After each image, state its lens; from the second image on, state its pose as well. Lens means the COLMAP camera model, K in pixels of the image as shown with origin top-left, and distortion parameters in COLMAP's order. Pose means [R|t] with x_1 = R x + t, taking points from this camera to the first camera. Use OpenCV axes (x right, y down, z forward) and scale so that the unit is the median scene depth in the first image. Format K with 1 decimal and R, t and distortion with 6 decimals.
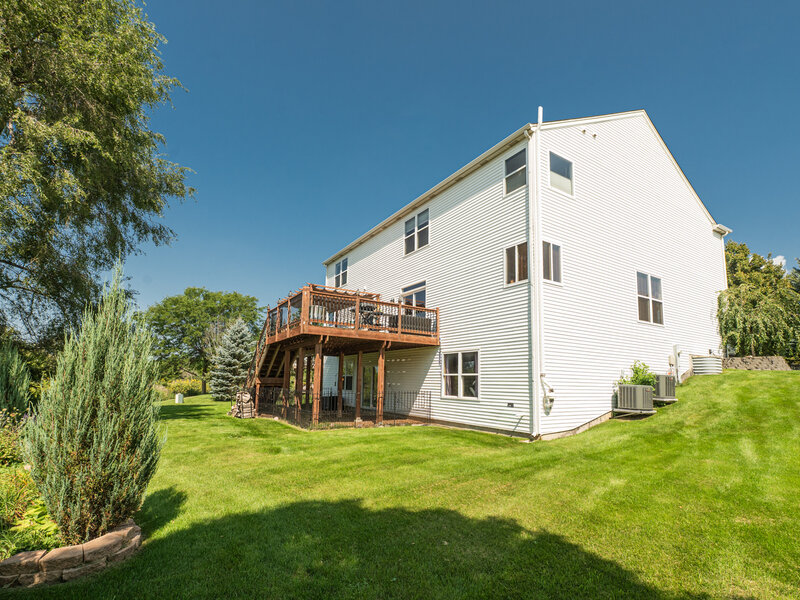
lens RADIAL K [[382.8, 0, 401.1], [0, 382.8, 323.8], [0, 0, 1]] dist [0.000103, 0.000024]
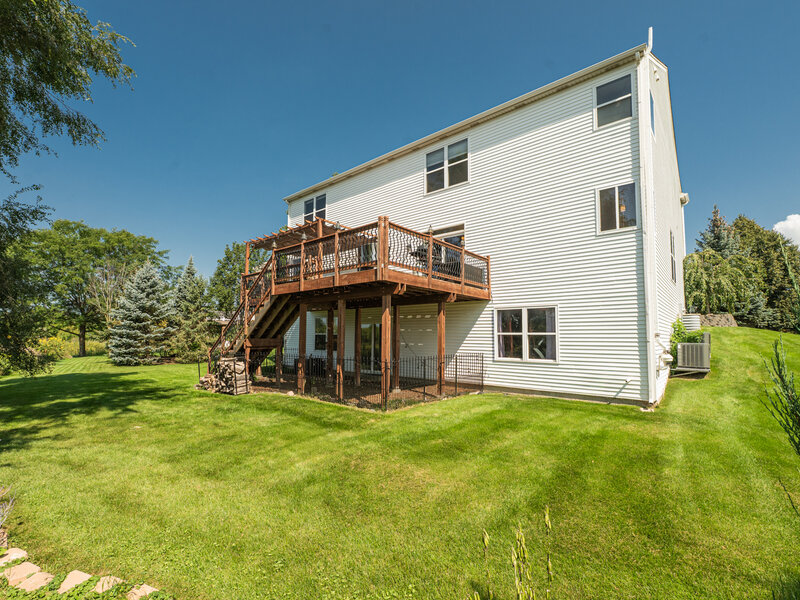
lens RADIAL K [[376.5, 0, 400.0], [0, 376.5, 300.0], [0, 0, 1]] dist [-0.002037, -0.000161]
pose [[0.960758, 0.016494, 0.276897, -0.295341], [-0.031697, 0.998220, 0.050520, 0.018210], [-0.275570, -0.057314, 0.959571, 0.217191]]
